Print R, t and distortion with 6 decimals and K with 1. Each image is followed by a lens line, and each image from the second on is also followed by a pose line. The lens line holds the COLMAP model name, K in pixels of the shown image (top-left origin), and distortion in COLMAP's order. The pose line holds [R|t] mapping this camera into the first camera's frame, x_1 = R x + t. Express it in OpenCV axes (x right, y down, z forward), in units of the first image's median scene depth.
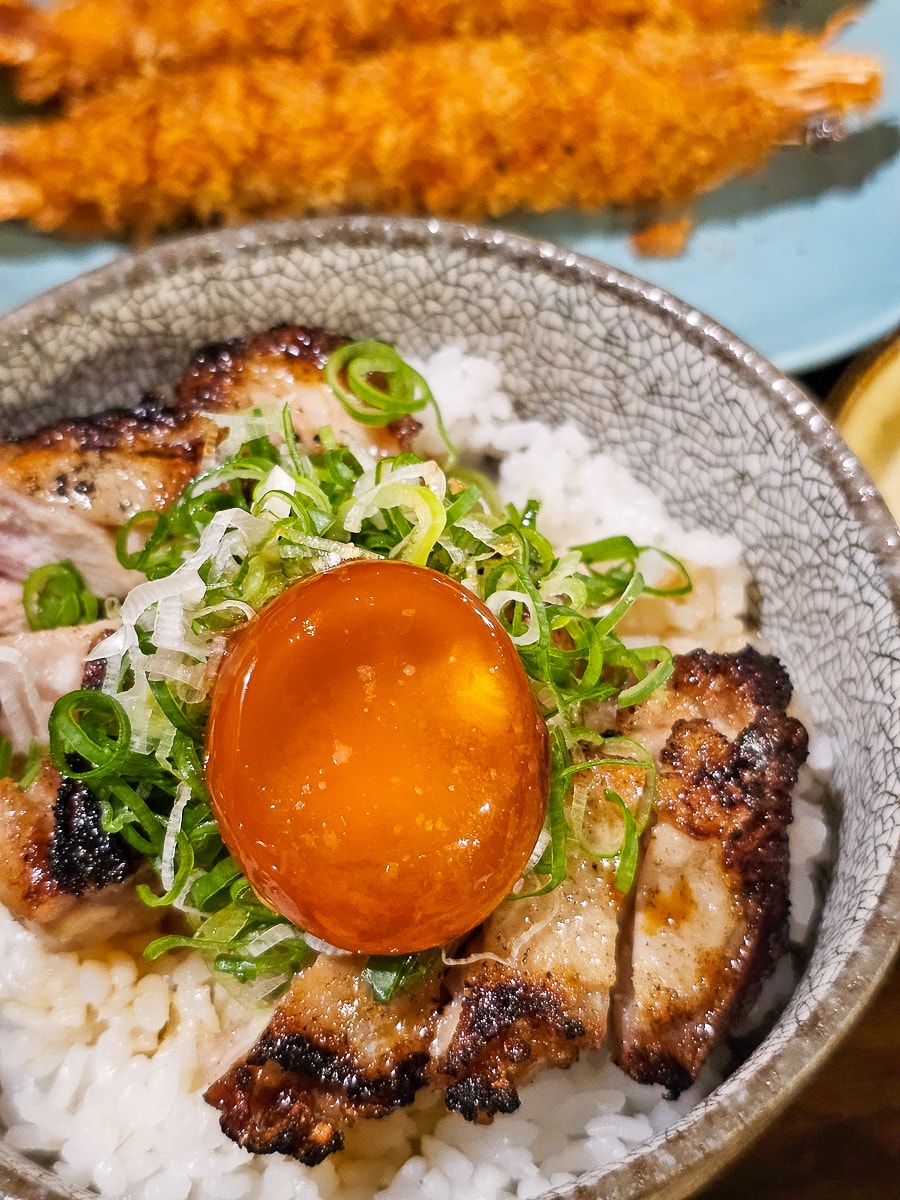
lens RADIAL K [[1717.9, 0, 441.9], [0, 1717.9, 640.1], [0, 0, 1]] dist [0.144220, -0.047243]
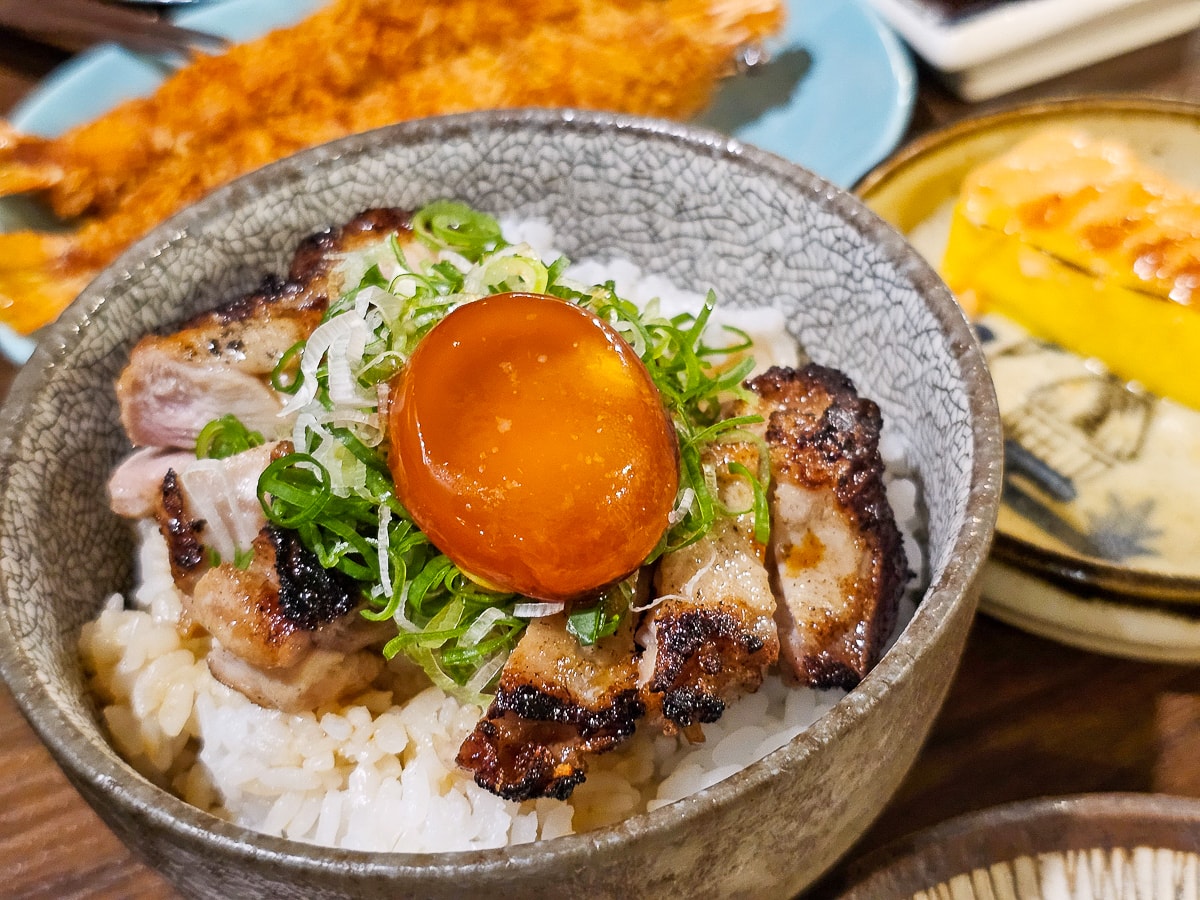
lens RADIAL K [[1717.9, 0, 600.0], [0, 1717.9, 450.0], [0, 0, 1]] dist [0.144220, -0.047243]
pose [[0.971576, -0.210977, 0.107374, -0.096322], [0.229216, 0.951768, -0.203956, 0.247650], [-0.059165, 0.222771, 0.973074, -0.124942]]
